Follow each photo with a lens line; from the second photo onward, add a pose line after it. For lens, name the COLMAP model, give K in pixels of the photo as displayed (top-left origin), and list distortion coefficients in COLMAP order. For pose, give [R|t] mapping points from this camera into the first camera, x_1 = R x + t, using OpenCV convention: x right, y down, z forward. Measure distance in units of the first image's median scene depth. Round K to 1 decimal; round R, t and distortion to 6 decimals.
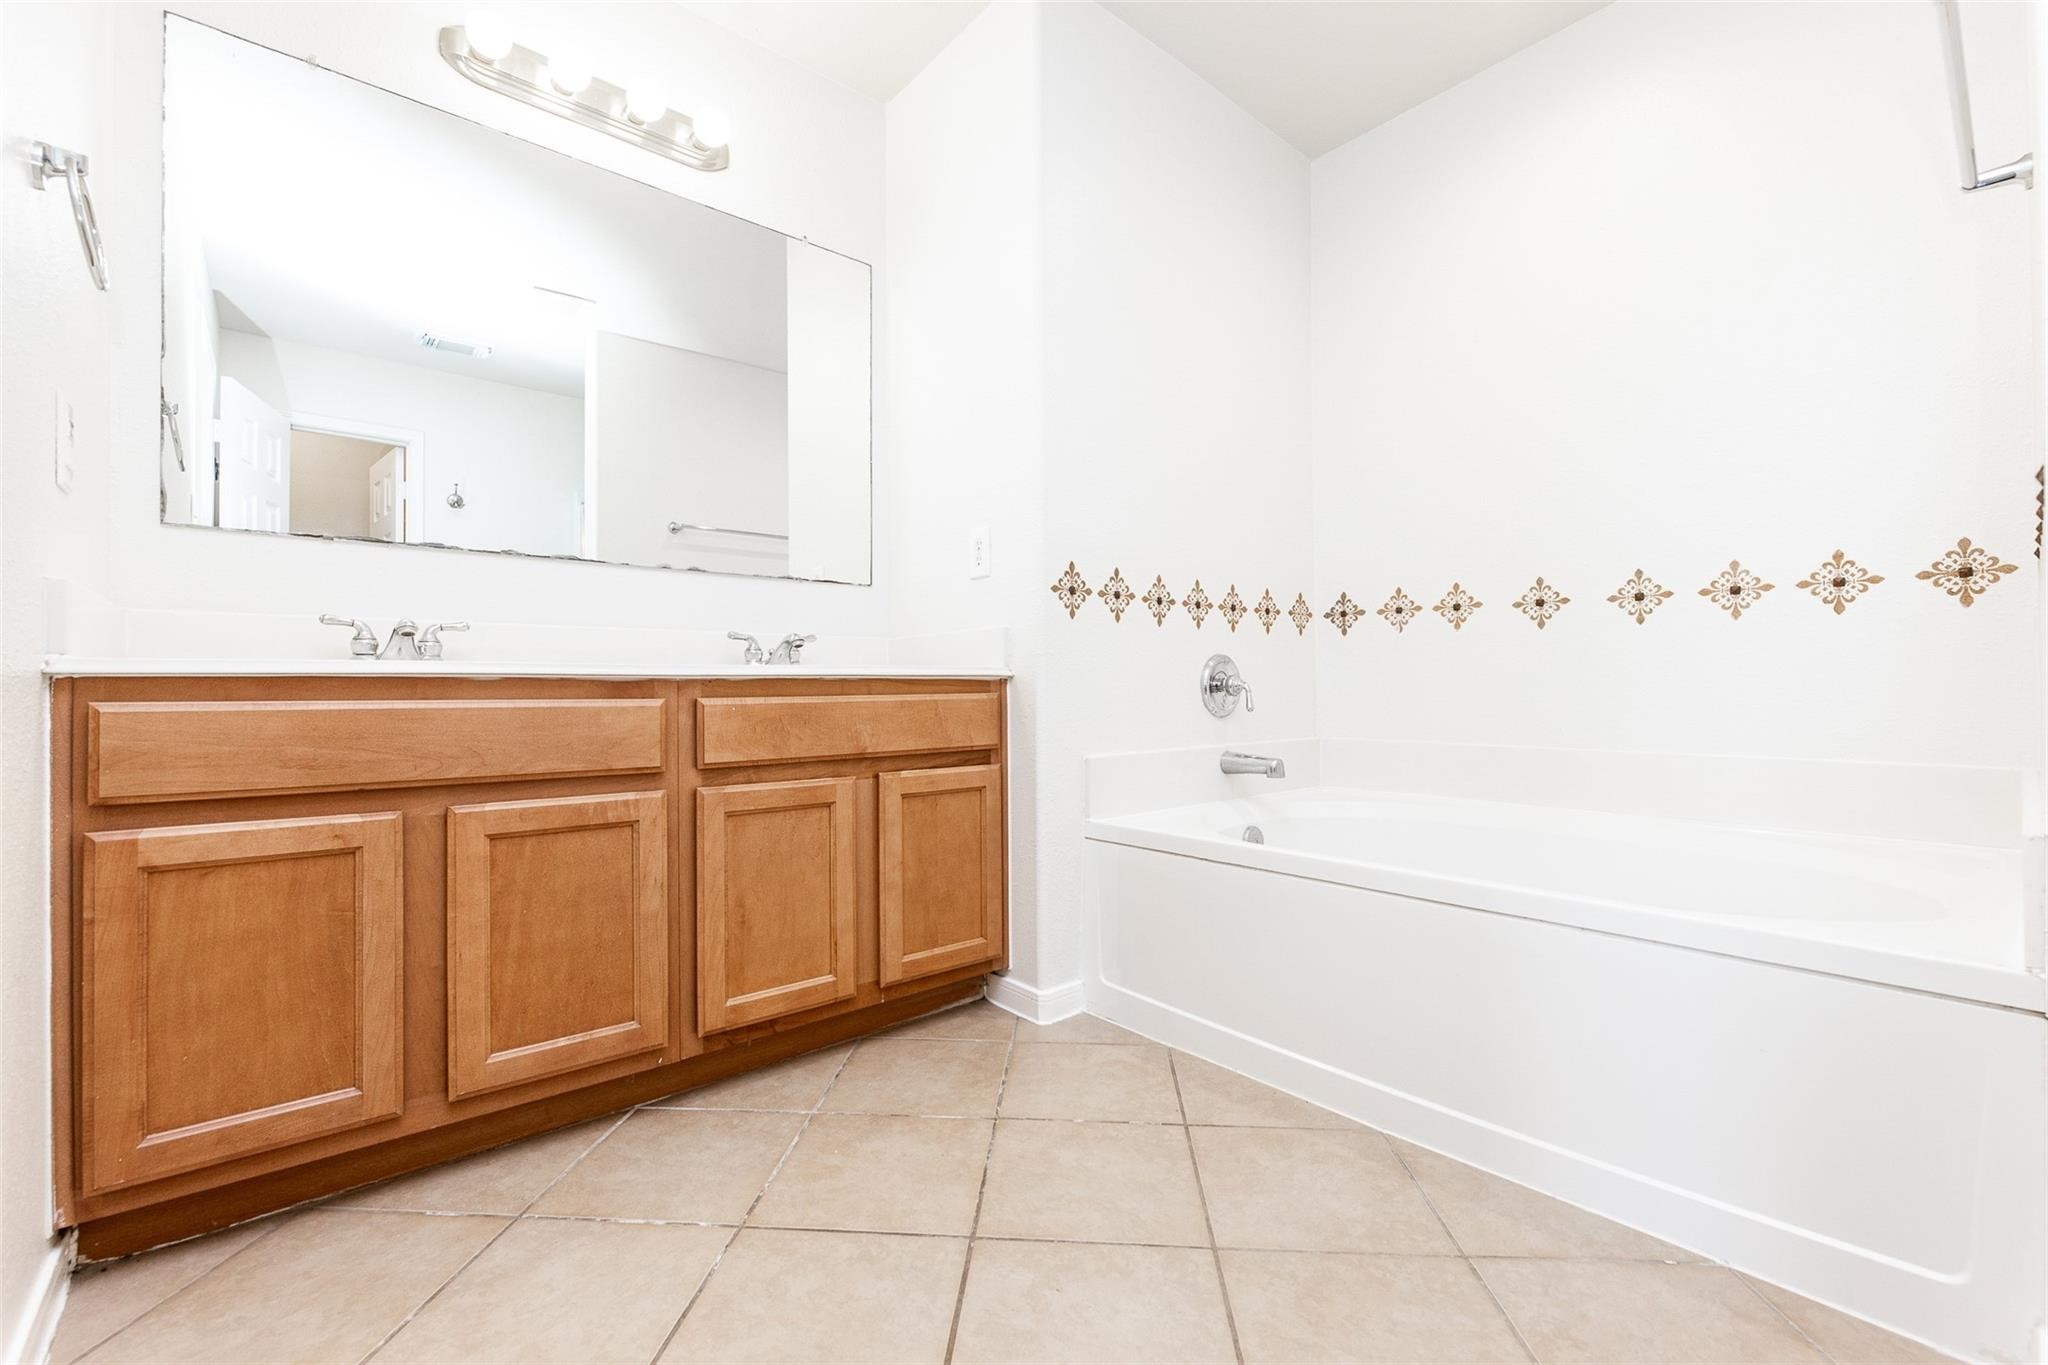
lens RADIAL K [[872.2, 0, 1028.7], [0, 872.2, 678.3], [0, 0, 1]] dist [-0.006758, -0.000474]
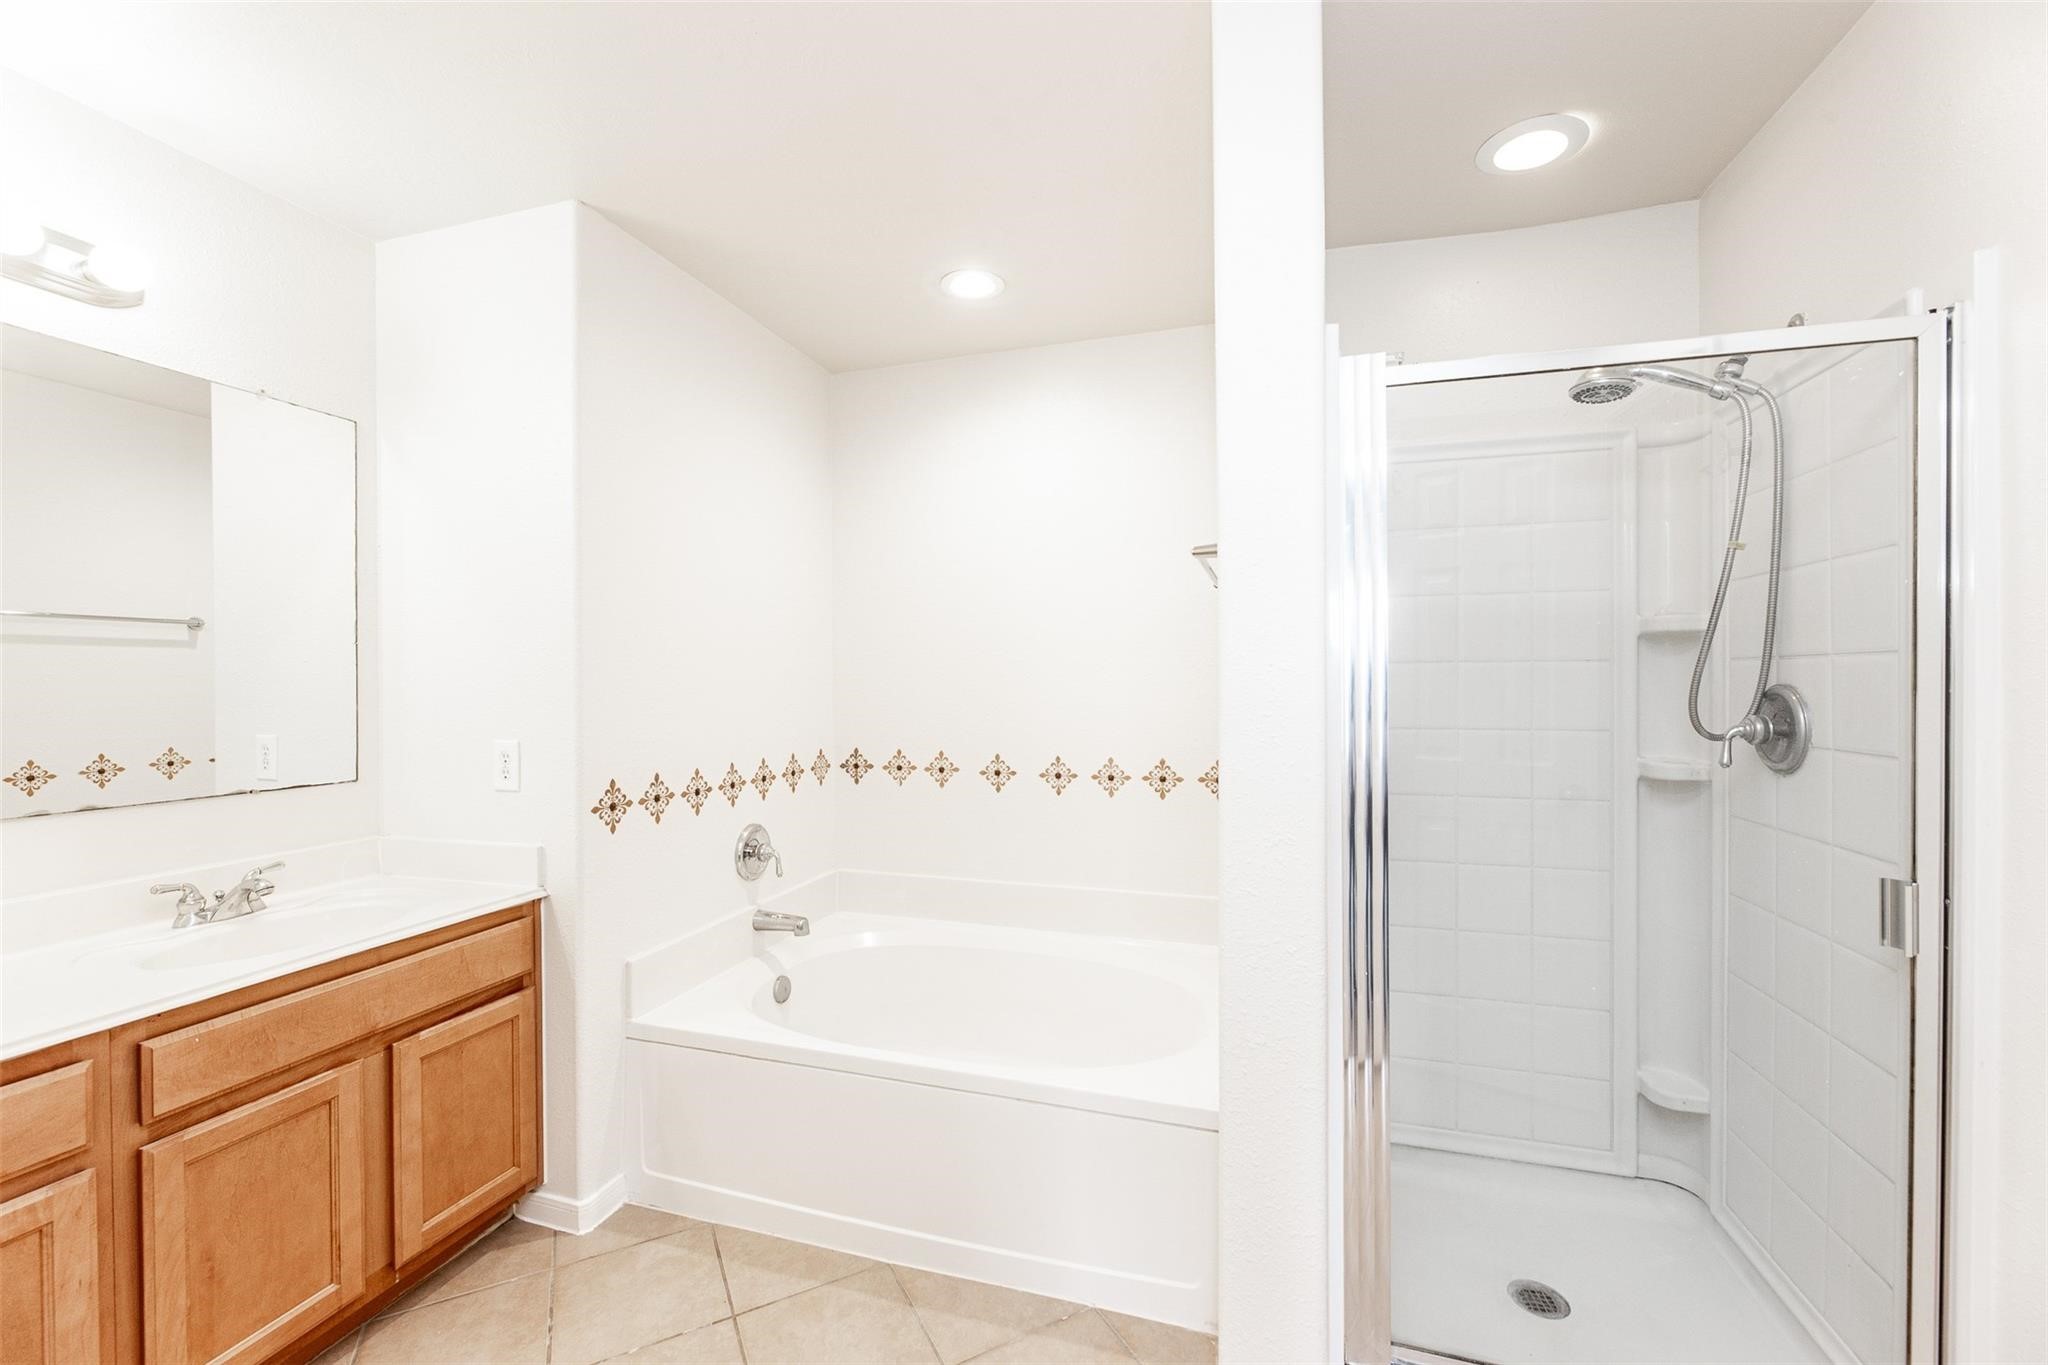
lens RADIAL K [[823.8, 0, 1030.7], [0, 823.8, 683.7], [0, 0, 1]] dist [0.000417, -0.000728]
pose [[0.844520, 0.000518, 0.535524, -0.060062], [-0.004309, 0.999974, 0.005826, -0.270496], [-0.535507, -0.007228, 0.844500, -0.119809]]
